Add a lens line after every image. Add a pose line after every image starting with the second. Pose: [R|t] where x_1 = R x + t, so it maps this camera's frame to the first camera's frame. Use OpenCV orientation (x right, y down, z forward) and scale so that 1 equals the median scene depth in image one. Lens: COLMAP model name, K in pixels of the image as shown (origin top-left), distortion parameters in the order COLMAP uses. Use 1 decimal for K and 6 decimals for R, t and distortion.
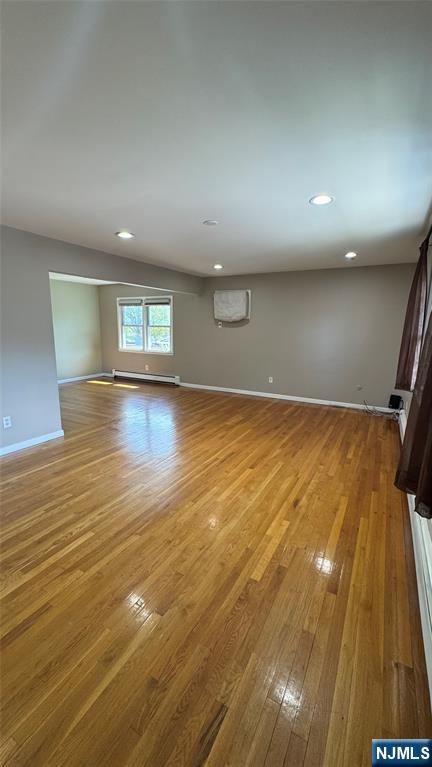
lens RADIAL K [[306.5, 0, 216.0], [0, 306.5, 383.5], [0, 0, 1]] dist [0.002358, 0.000425]
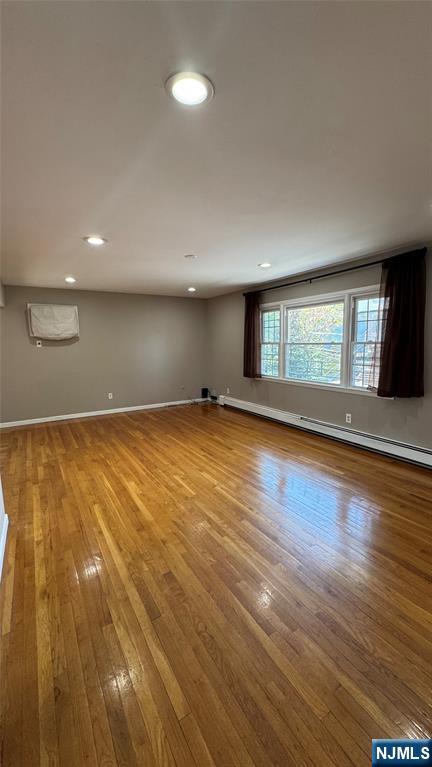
lens RADIAL K [[306.5, 0, 216.0], [0, 306.5, 383.5], [0, 0, 1]] dist [0.002358, 0.000425]
pose [[0.492969, -0.139735, 0.858752, -0.757046], [0.182588, 0.981655, 0.054919, -0.064453], [-0.850672, 0.129724, 0.509439, 0.265809]]
